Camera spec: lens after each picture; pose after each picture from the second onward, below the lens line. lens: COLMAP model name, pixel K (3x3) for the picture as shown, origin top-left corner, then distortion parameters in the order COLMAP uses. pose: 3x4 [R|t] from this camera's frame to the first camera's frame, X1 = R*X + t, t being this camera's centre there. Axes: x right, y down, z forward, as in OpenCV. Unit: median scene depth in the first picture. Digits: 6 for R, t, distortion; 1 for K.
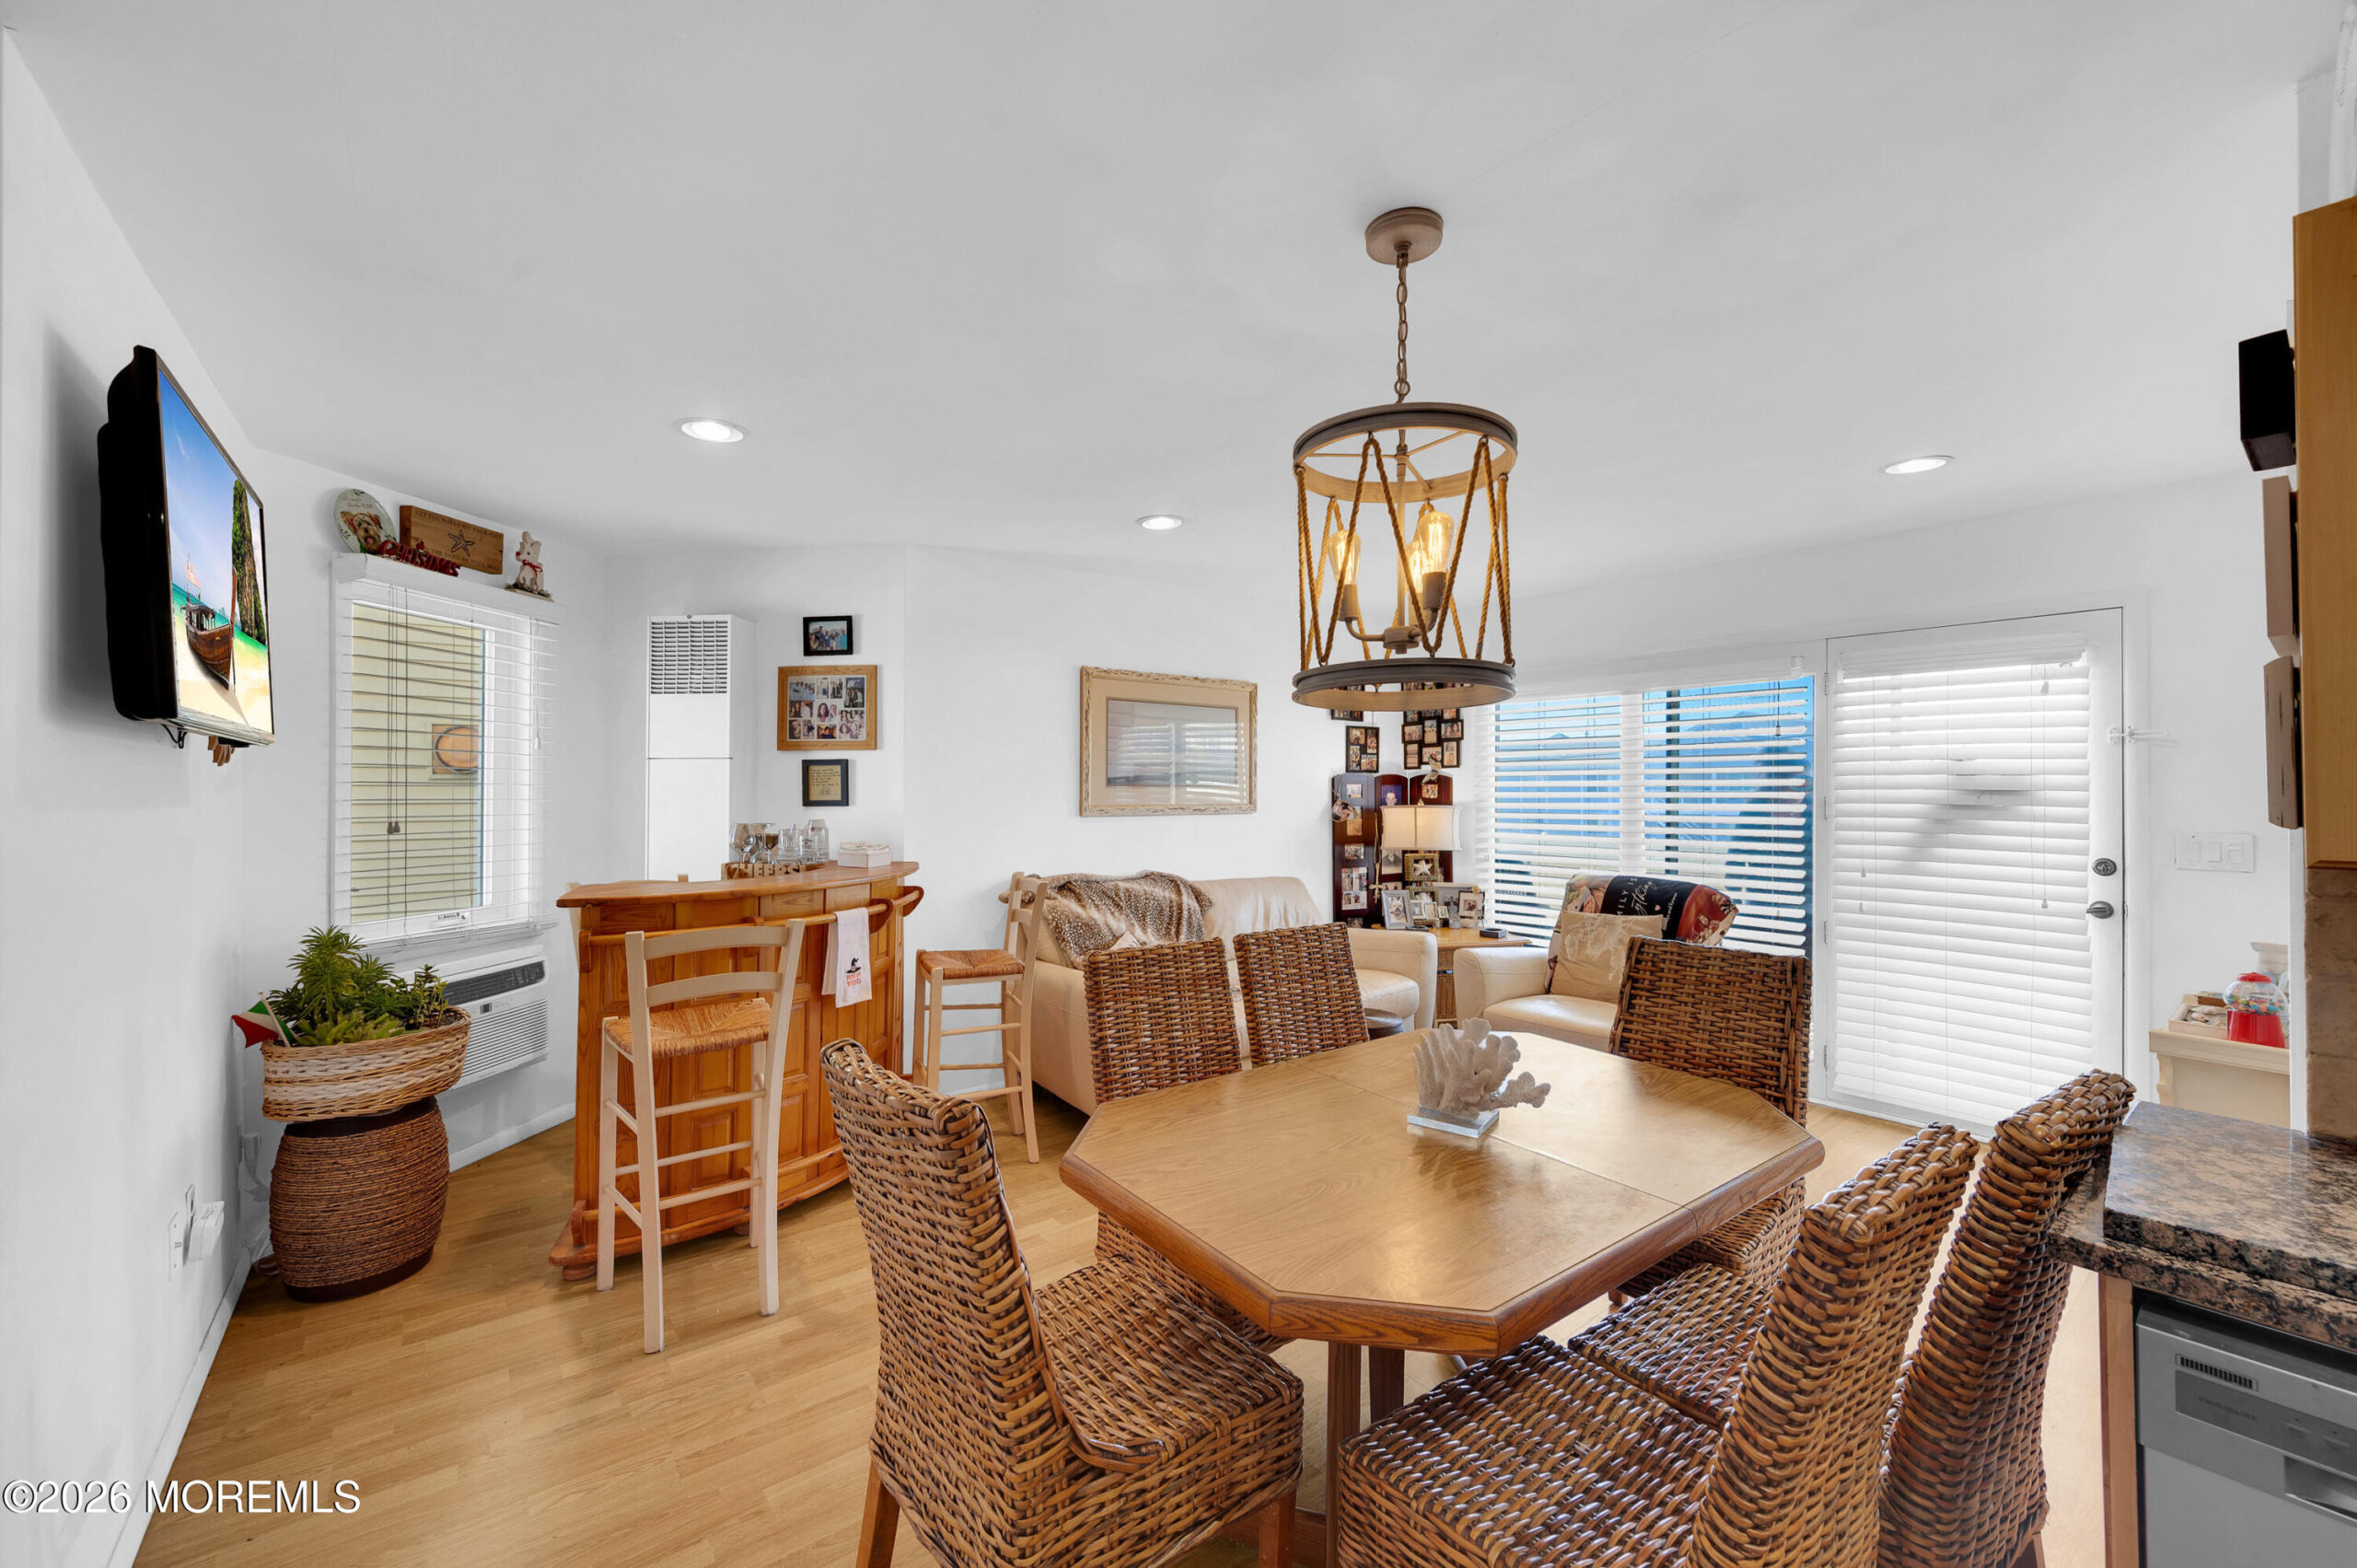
lens RADIAL K [[947.7, 0, 1178.5], [0, 947.7, 784.0], [0, 0, 1]] dist [-0.000180, 0.000133]
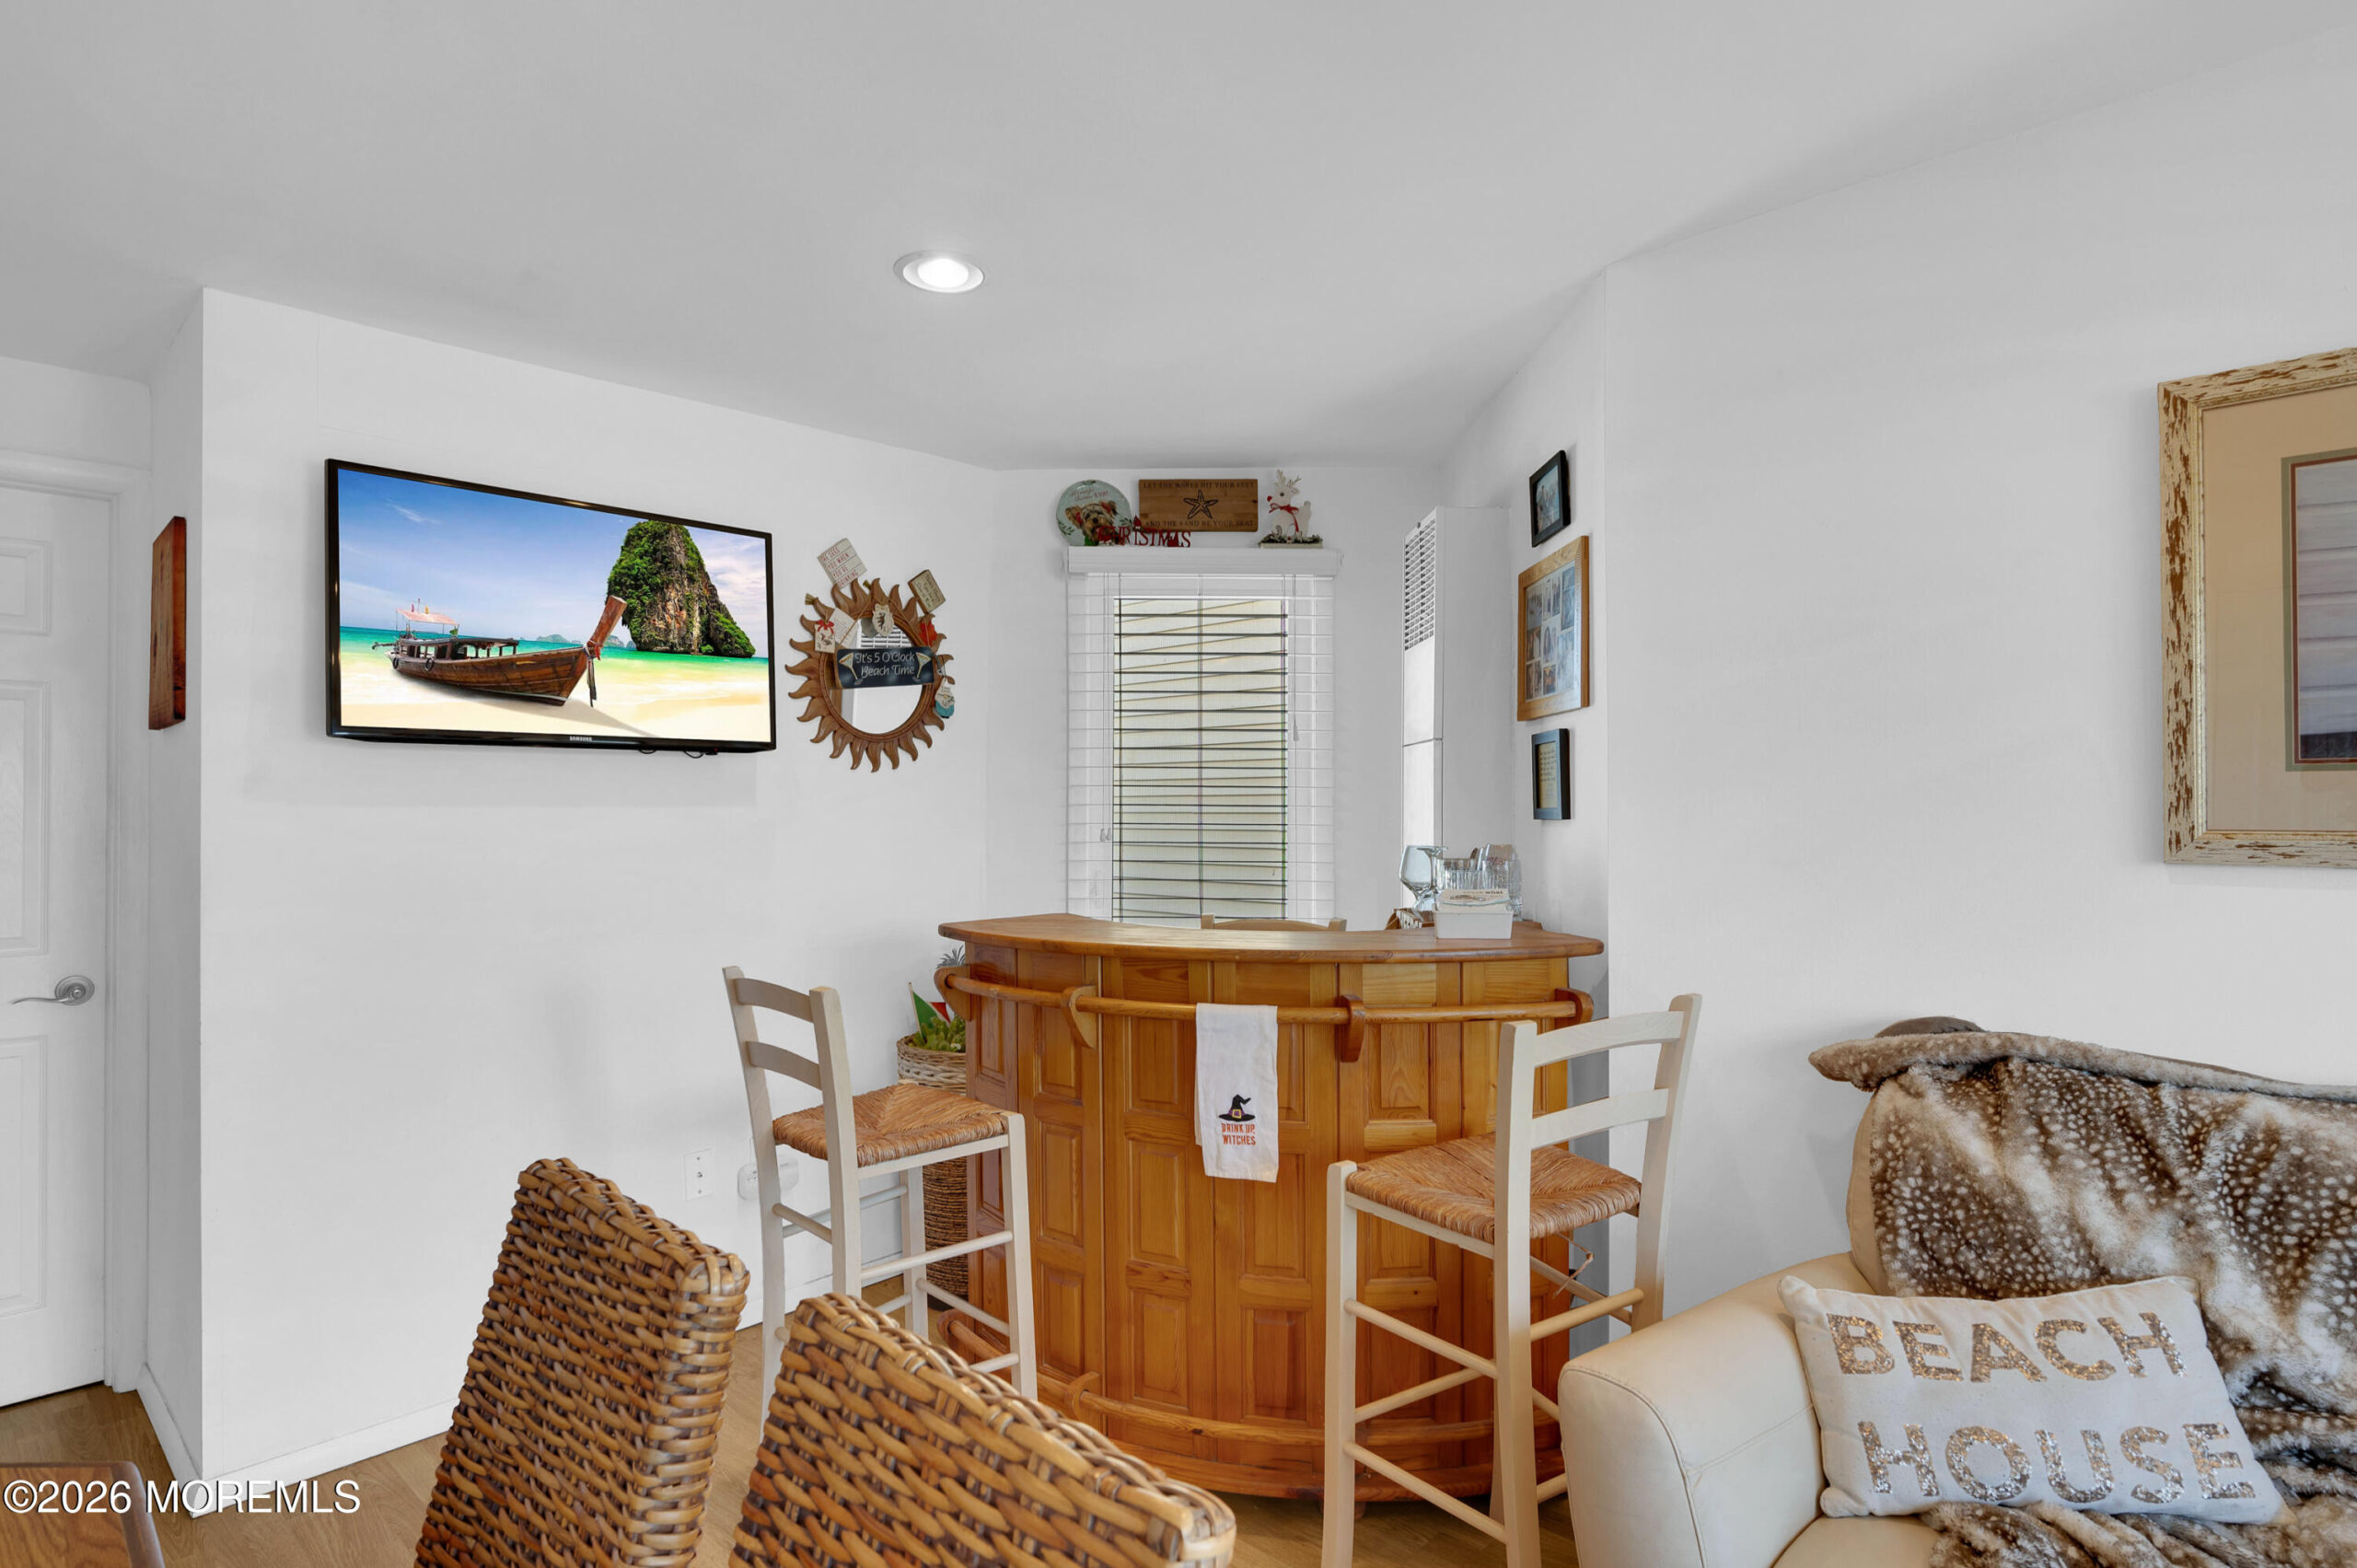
lens RADIAL K [[1222.2, 0, 1173.3], [0, 1222.2, 792.5], [0, 0, 1]] dist [-0.005001, -0.000604]
pose [[0.152908, -0.011437, -0.988174, 0.309998], [0.009887, 0.999901, -0.010043, 0.014567], [0.988191, -0.008234, 0.153006, 0.770476]]
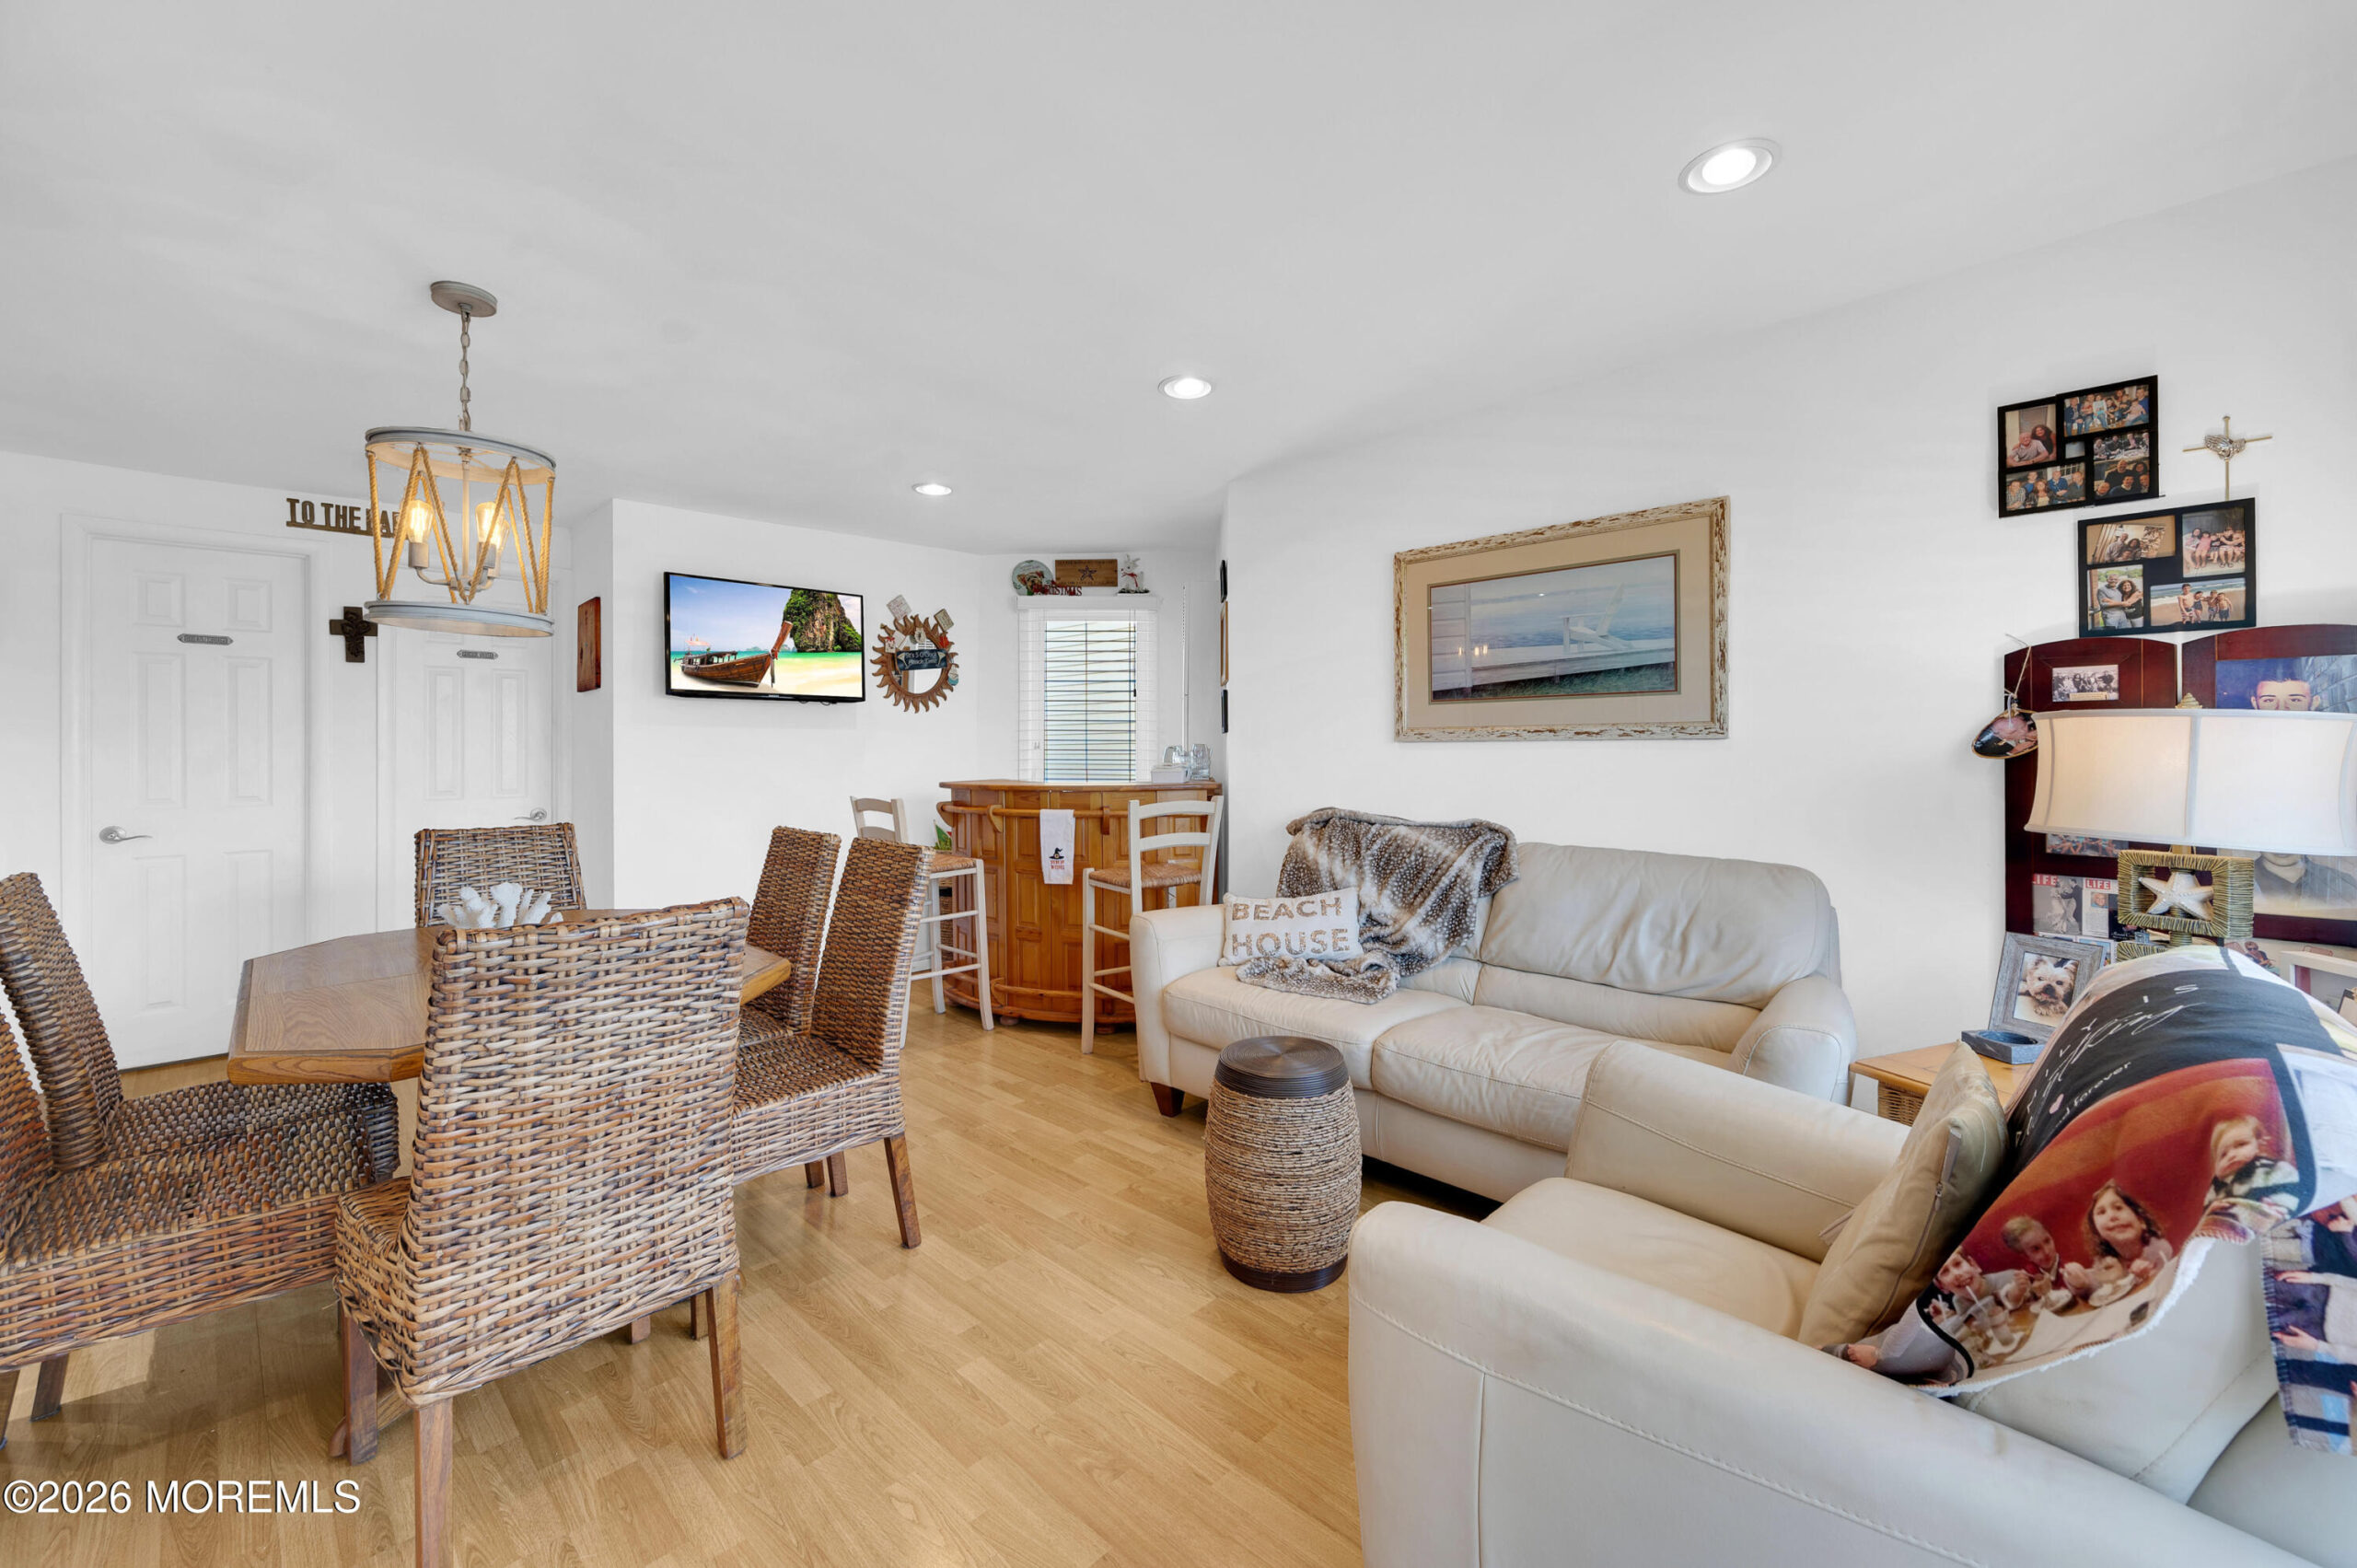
lens RADIAL K [[957.6, 0, 1160.0], [0, 957.6, 748.8], [0, 0, 1]] dist [0.001431, 0.000077]
pose [[0.115623, -0.004060, -0.993285, 0.850071], [0.010406, 0.999942, -0.002876, 0.050751], [0.993239, -0.010004, 0.115658, 0.890228]]
